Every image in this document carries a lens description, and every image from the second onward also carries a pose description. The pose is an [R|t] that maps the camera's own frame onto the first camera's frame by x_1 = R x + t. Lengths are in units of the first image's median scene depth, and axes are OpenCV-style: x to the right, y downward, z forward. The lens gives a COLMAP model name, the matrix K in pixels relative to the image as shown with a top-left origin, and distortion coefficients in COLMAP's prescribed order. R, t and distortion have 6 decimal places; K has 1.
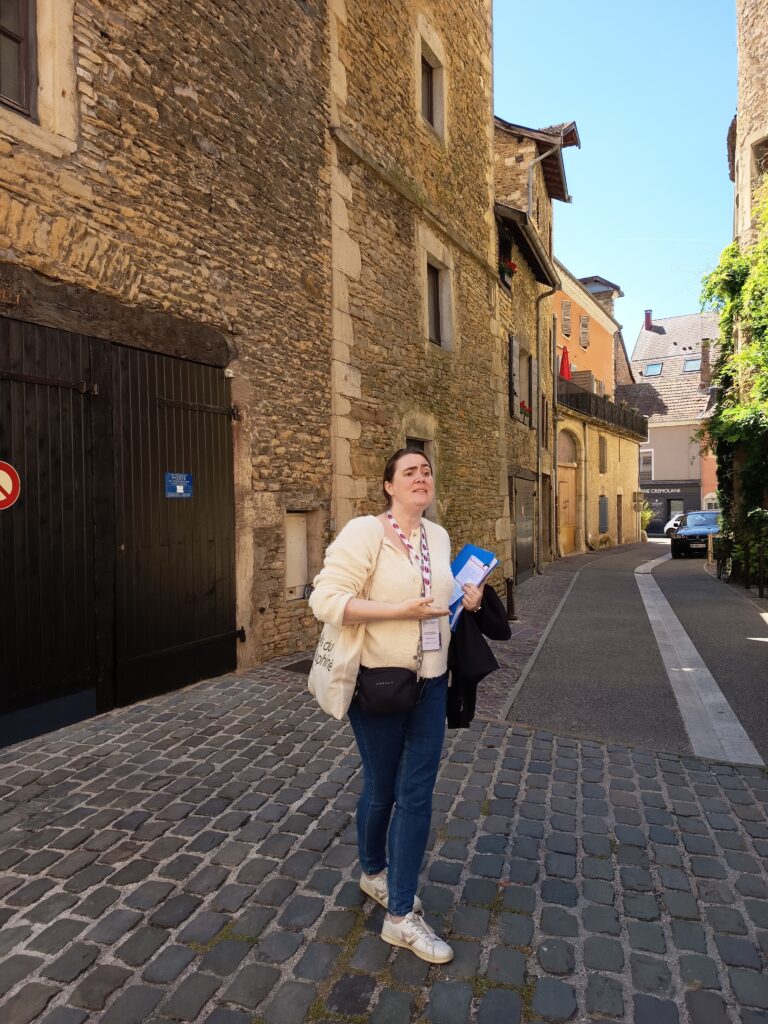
lens RADIAL K [[718.3, 0, 382.7], [0, 718.3, 517.8], [0, 0, 1]] dist [0.038480, 0.000319]
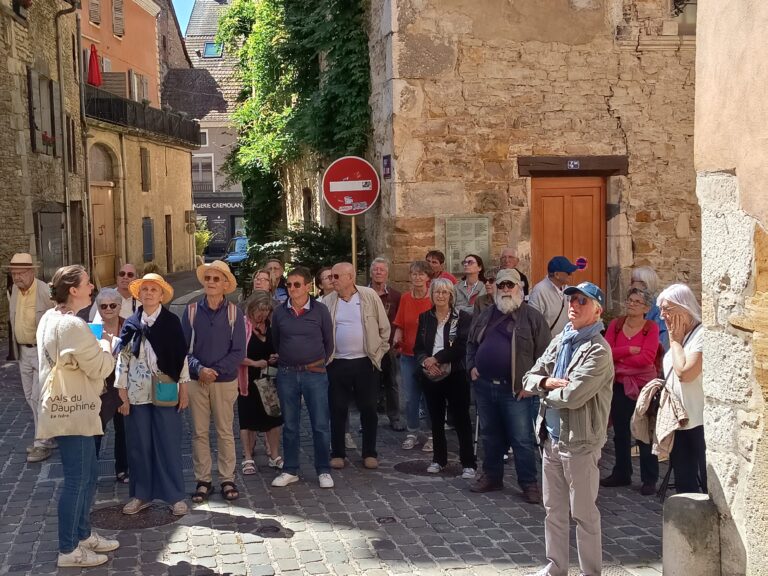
lens RADIAL K [[1084.5, 0, 382.9], [0, 1084.5, 291.3], [0, 0, 1]] dist [0.089433, 0.000000]
pose [[0.884501, -0.043691, 0.464488, -0.064932], [0.017486, 0.998010, 0.060578, -0.020853], [-0.466211, -0.045459, 0.883505, -0.349066]]
